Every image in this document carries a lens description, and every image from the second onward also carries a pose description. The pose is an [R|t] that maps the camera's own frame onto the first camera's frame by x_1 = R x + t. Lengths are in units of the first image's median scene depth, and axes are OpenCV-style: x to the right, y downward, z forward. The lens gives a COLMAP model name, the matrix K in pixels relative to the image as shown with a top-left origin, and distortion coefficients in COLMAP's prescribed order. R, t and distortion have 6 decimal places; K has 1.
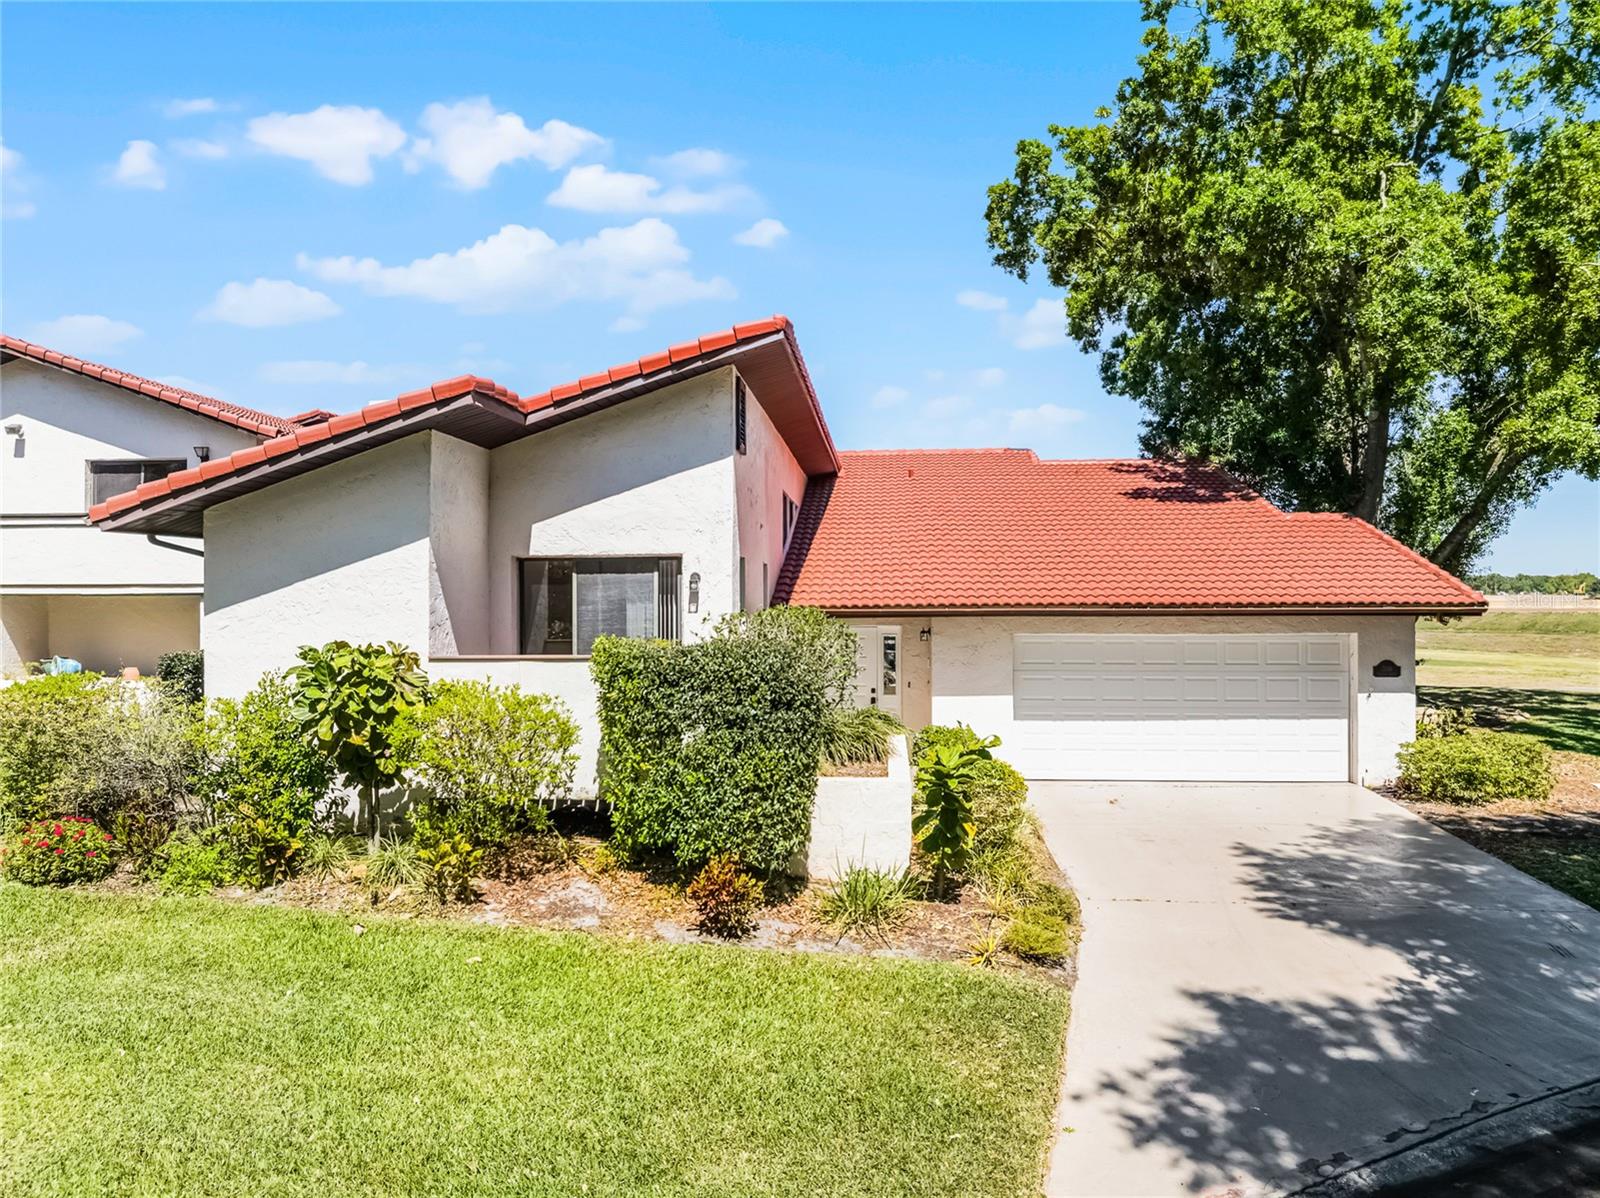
lens RADIAL K [[1127.9, 0, 819.7], [0, 1127.9, 595.9], [0, 0, 1]] dist [-0.046594, 0.007484]
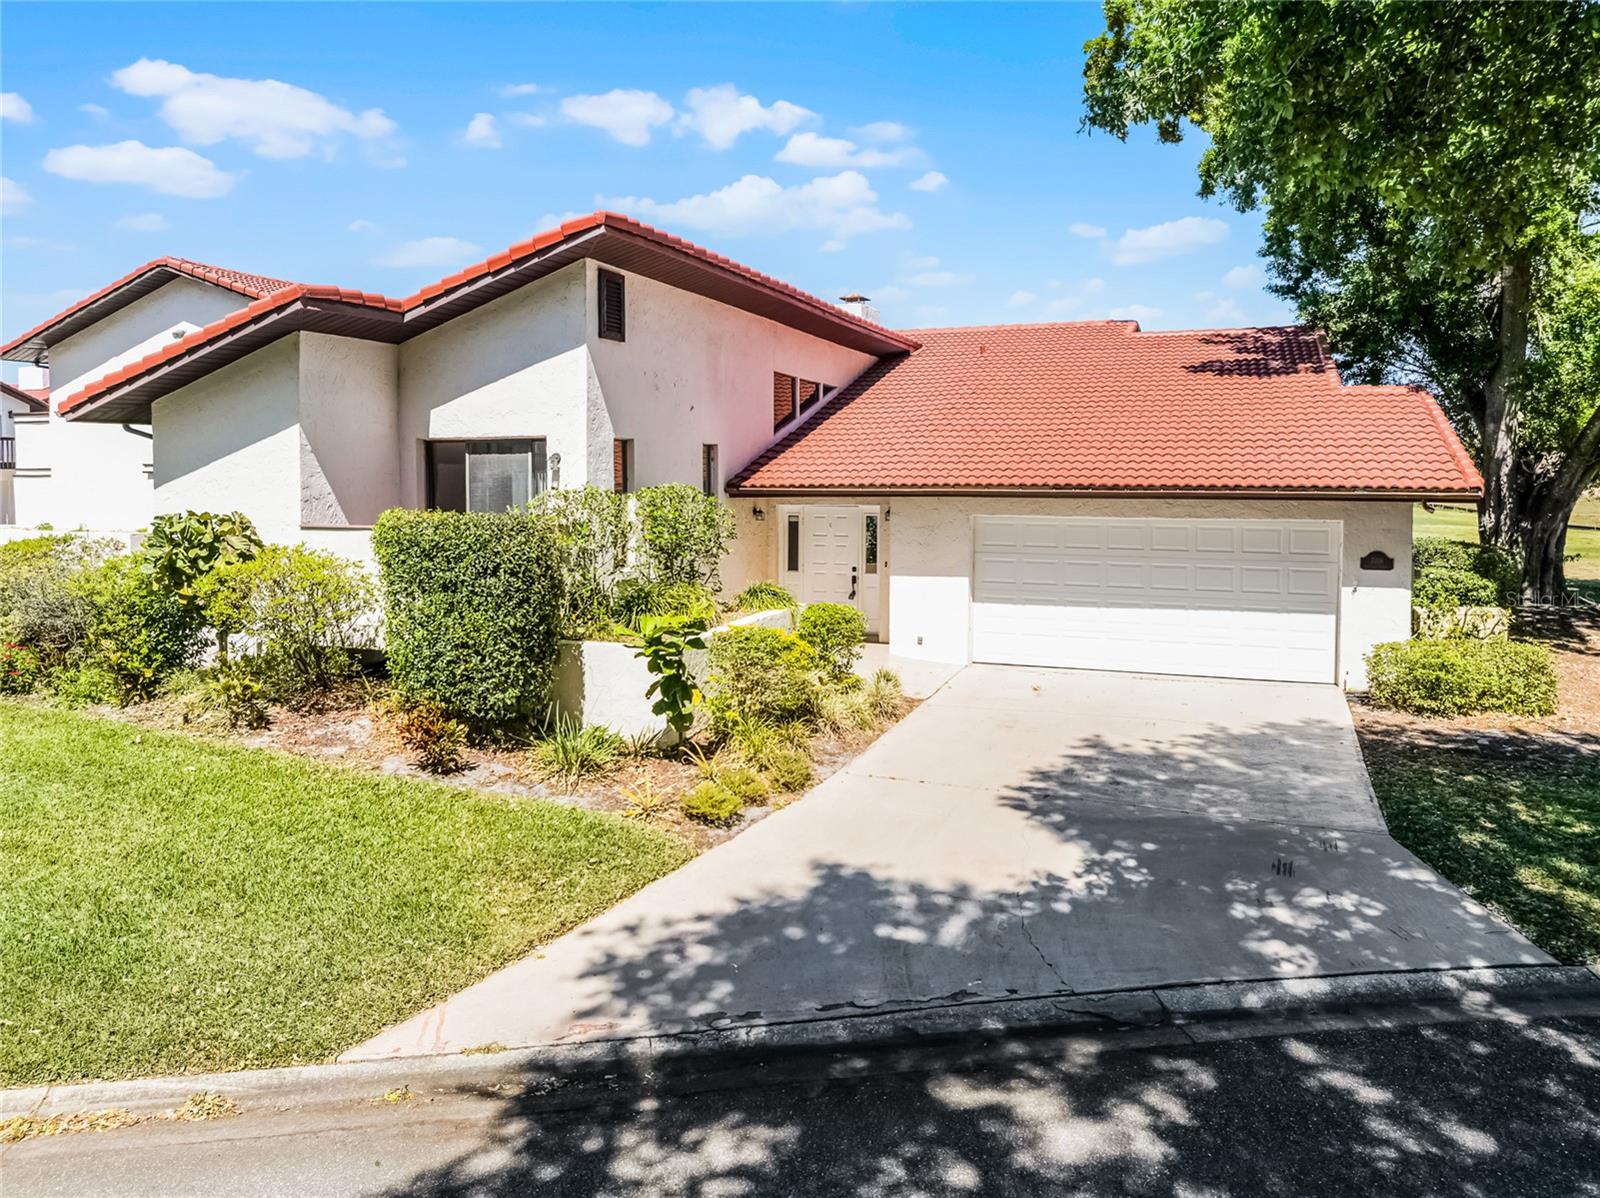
lens RADIAL K [[1142.7, 0, 802.8], [0, 1142.7, 545.5], [0, 0, 1]] dist [-0.046531, 0.013268]
pose [[0.960794, 0.021773, -0.276406, 0.560627], [-0.004877, 0.998085, 0.061670, -0.000594], [0.277220, -0.057904, 0.959060, 0.007086]]
